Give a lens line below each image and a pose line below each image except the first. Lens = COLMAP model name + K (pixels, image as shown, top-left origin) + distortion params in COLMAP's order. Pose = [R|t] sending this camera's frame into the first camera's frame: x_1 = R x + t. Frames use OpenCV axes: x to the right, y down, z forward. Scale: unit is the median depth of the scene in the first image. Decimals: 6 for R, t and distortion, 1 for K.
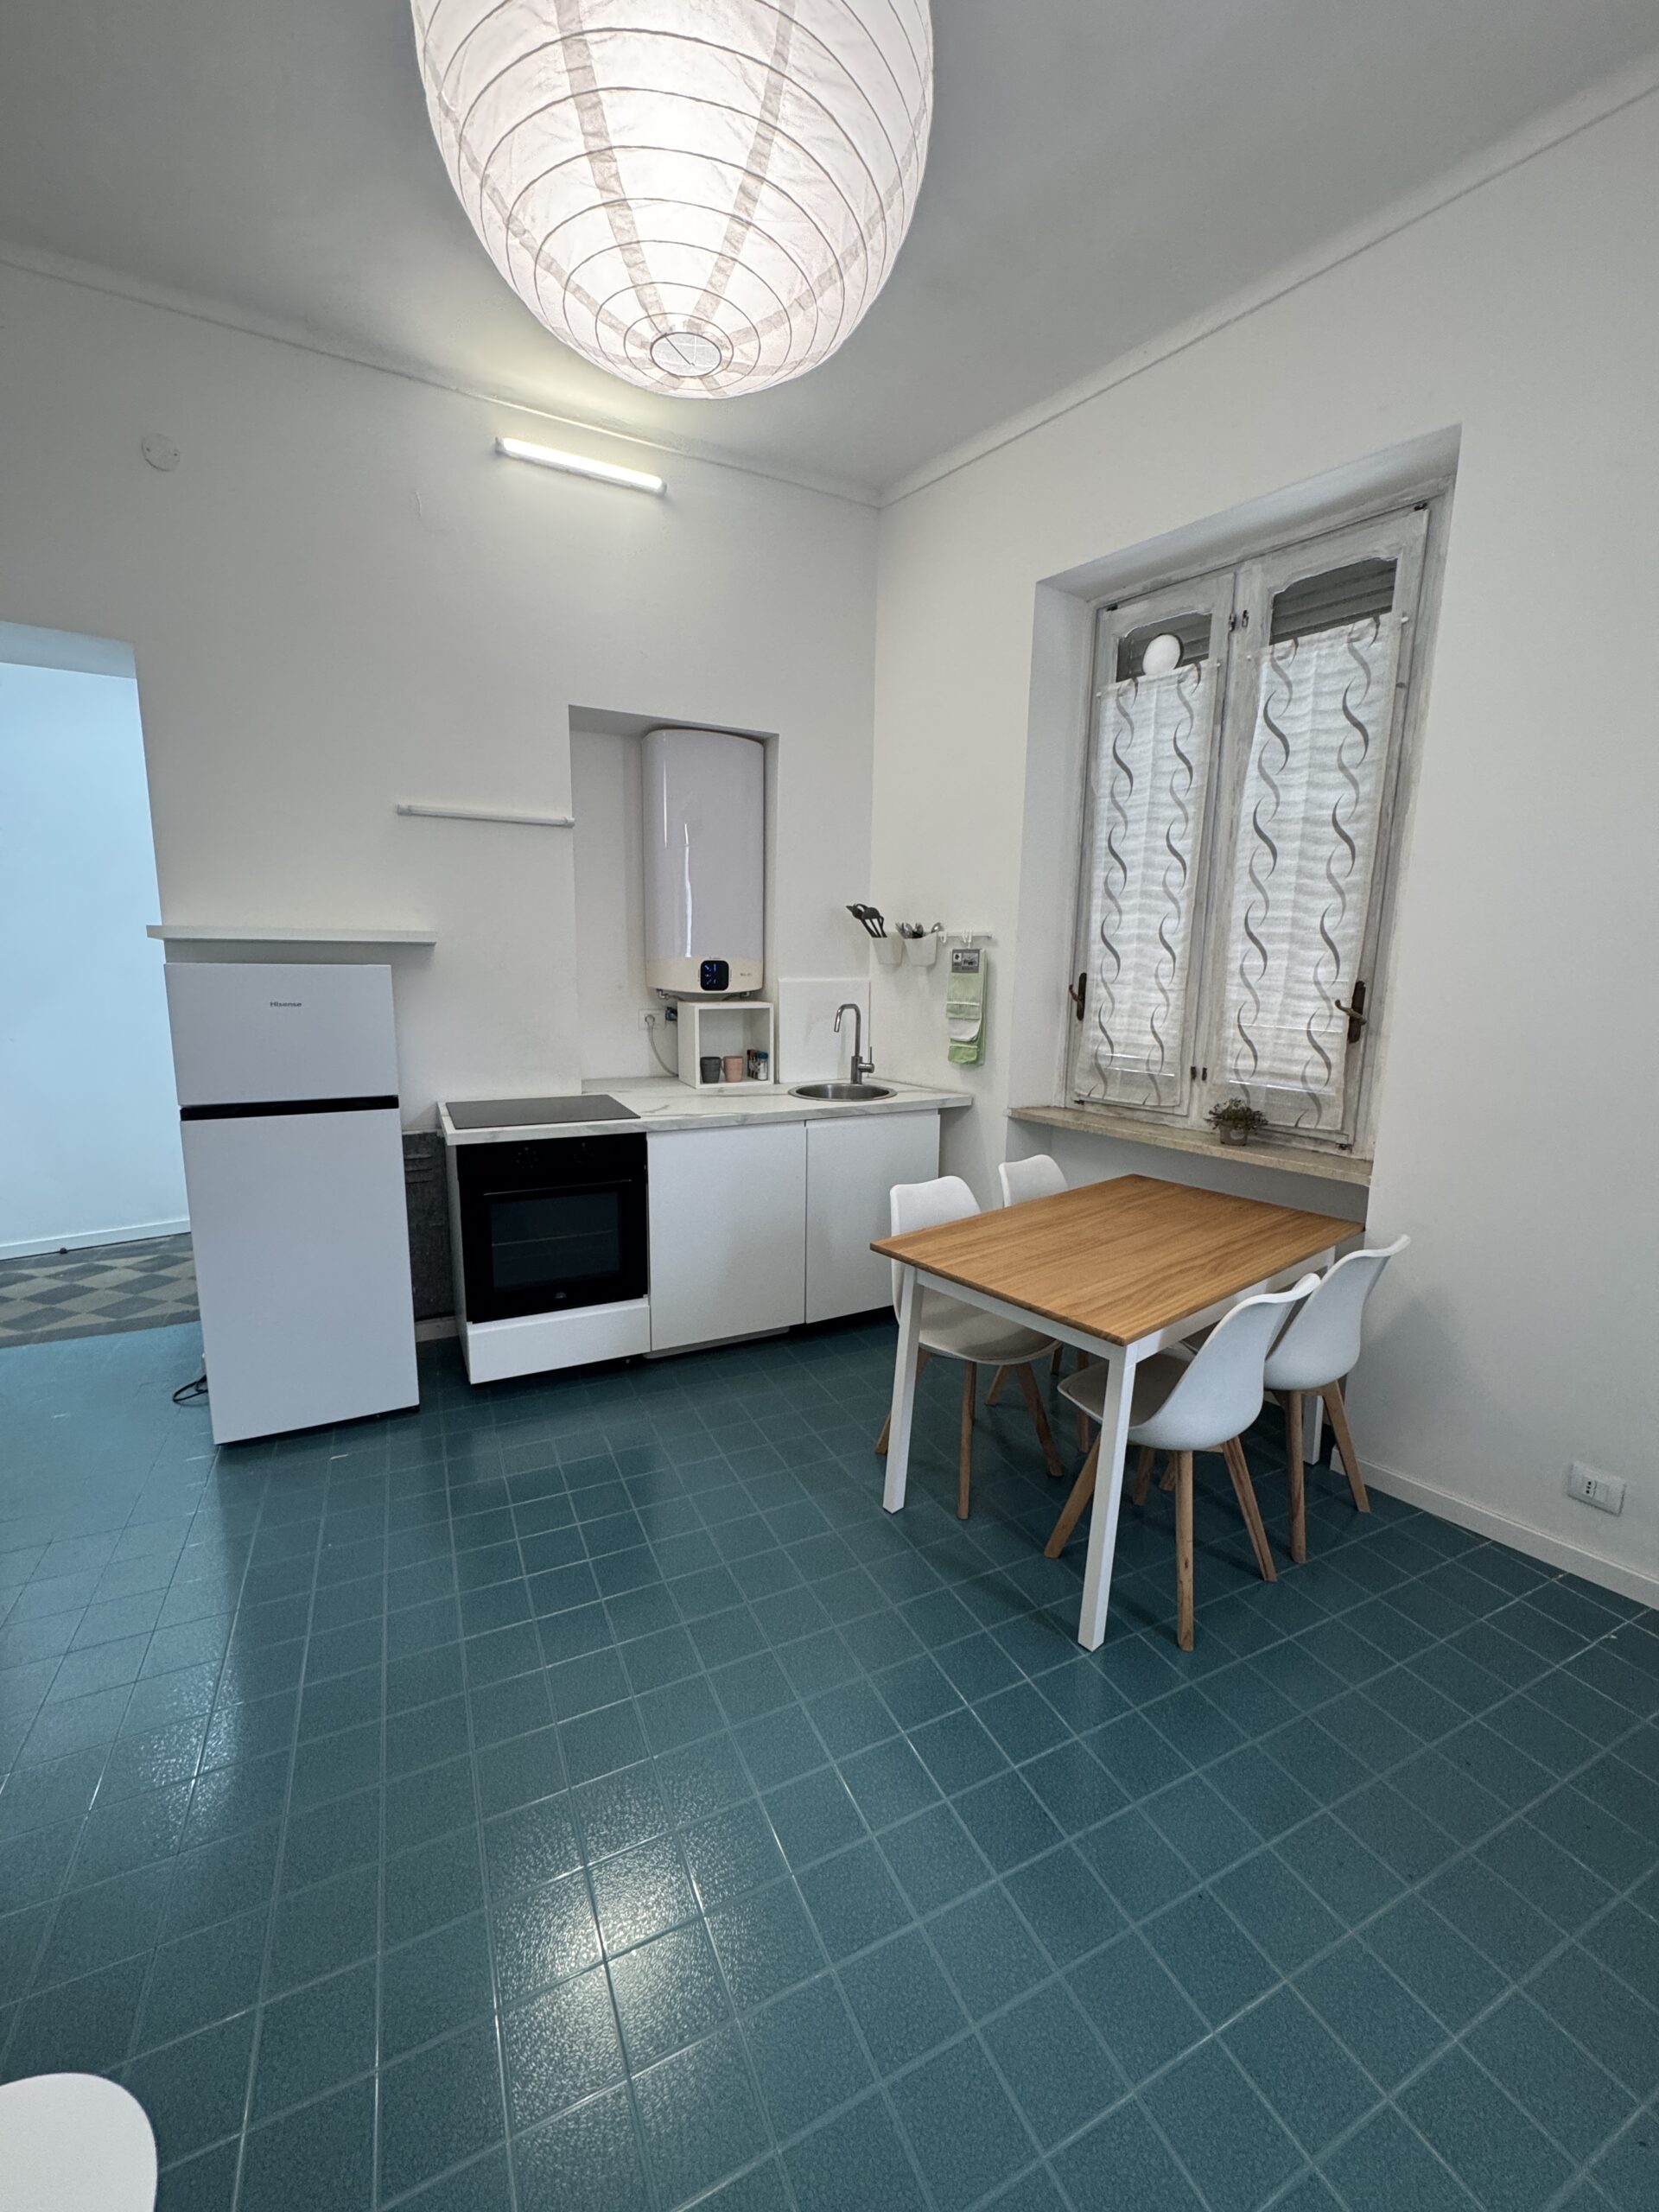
lens RADIAL K [[881.9, 0, 831.0], [0, 881.9, 1097.3], [0, 0, 1]] dist [-0.003794, 0.000800]
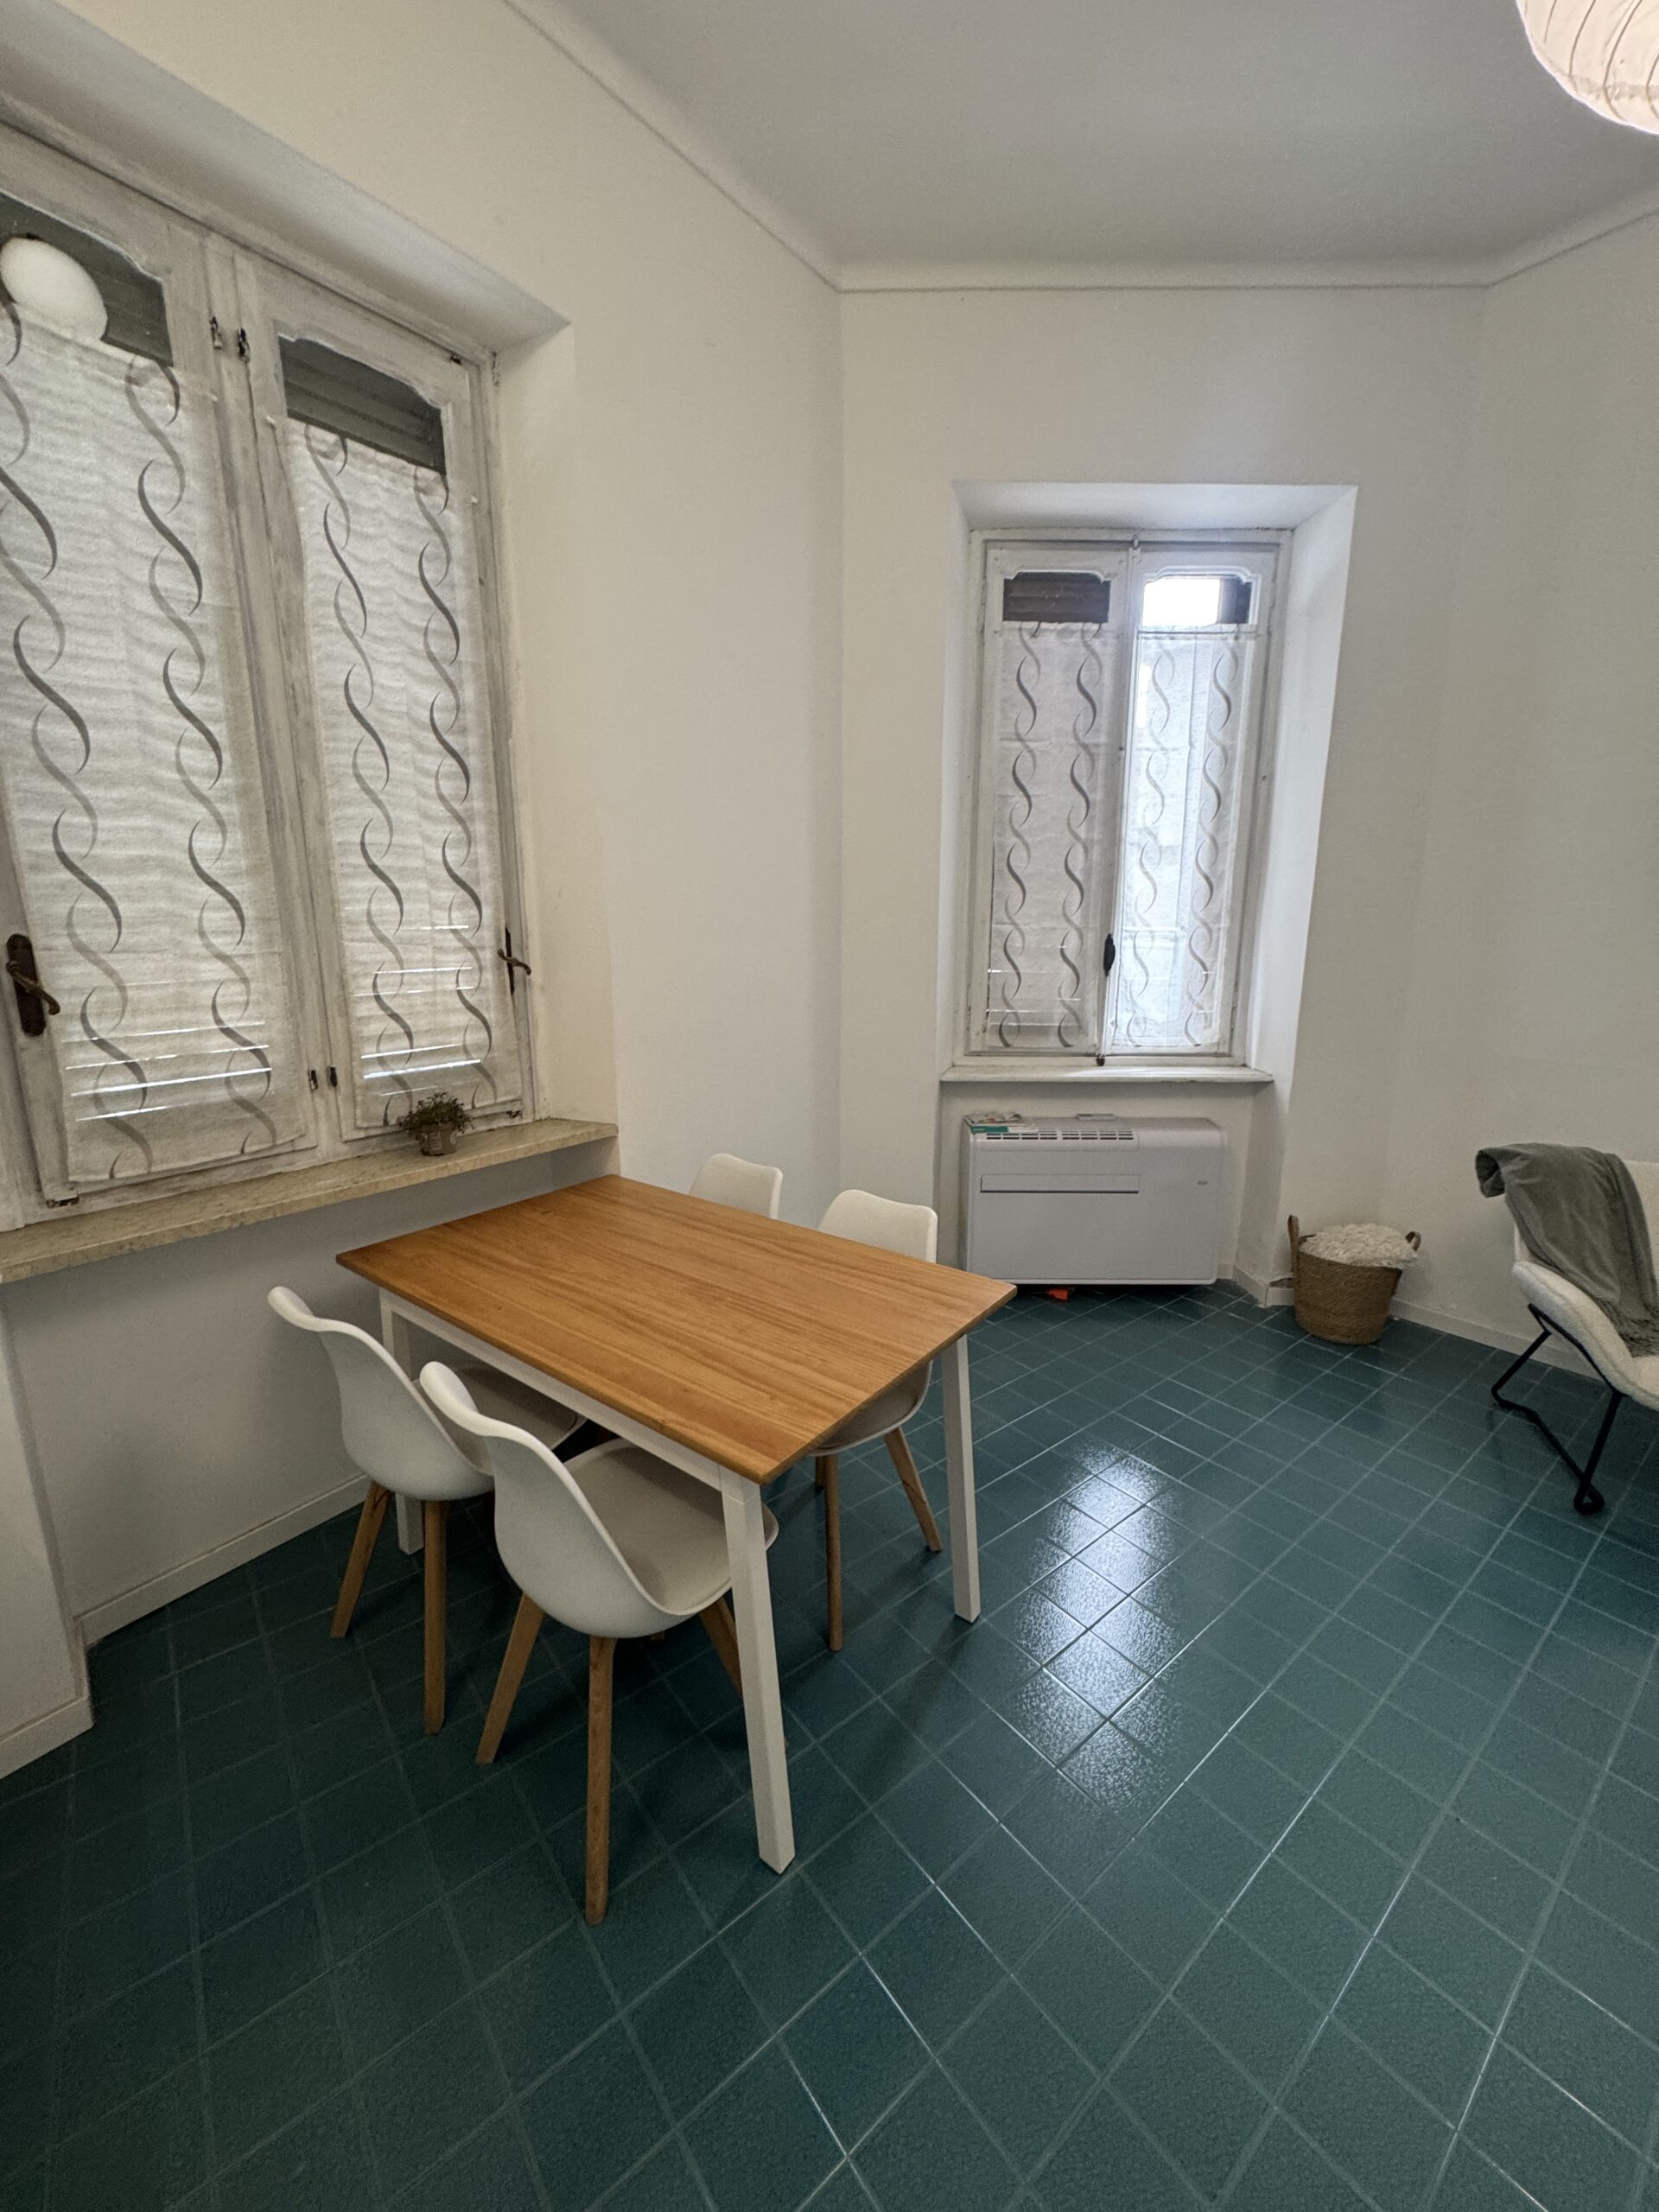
lens RADIAL K [[881.9, 0, 830.5], [0, 881.9, 1101.4], [0, 0, 1]] dist [-0.003794, 0.000800]
pose [[-0.218346, -0.221257, 0.950458, -0.300585], [0.153748, 0.953995, 0.257400, -0.123583], [-0.963684, 0.202334, -0.174284, 0.762569]]
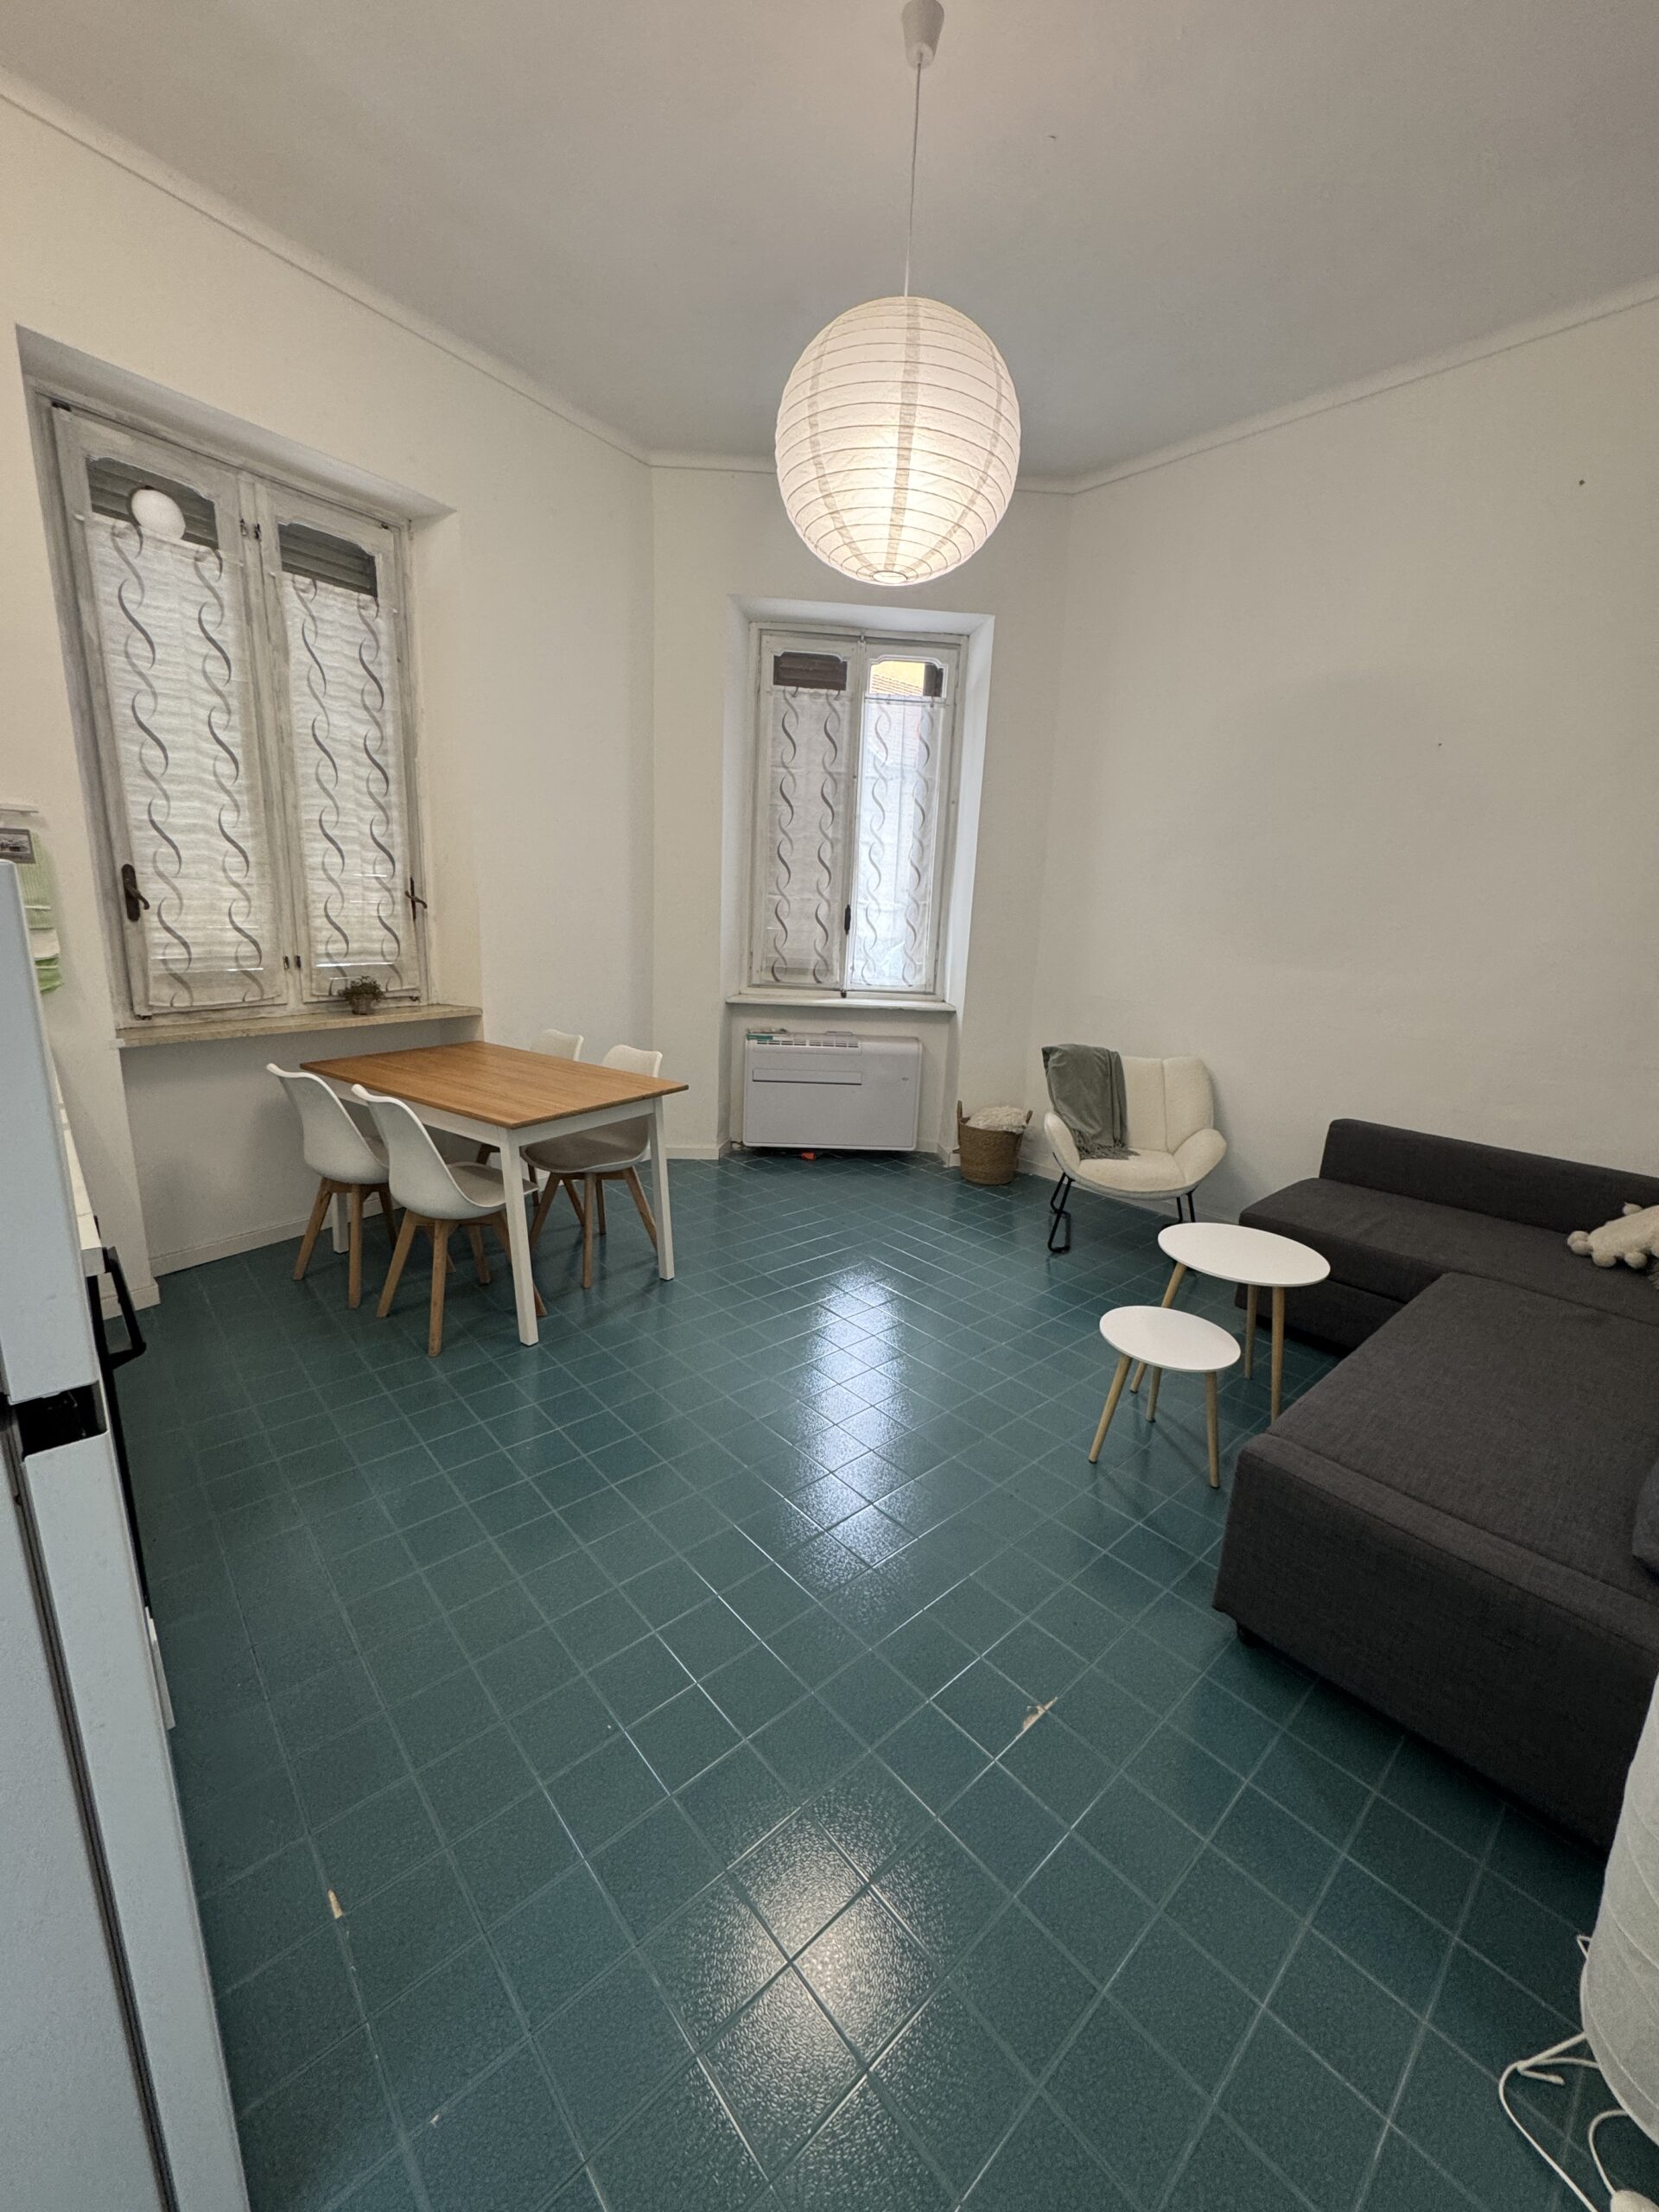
lens RADIAL K [[881.9, 0, 831.4], [0, 881.9, 1100.3], [0, 0, 1]] dist [-0.003794, 0.000800]
pose [[-0.275179, -0.244768, 0.929712, -0.832583], [0.106294, 0.953373, 0.282458, -0.102479], [-0.955499, 0.176549, -0.236331, 0.659002]]
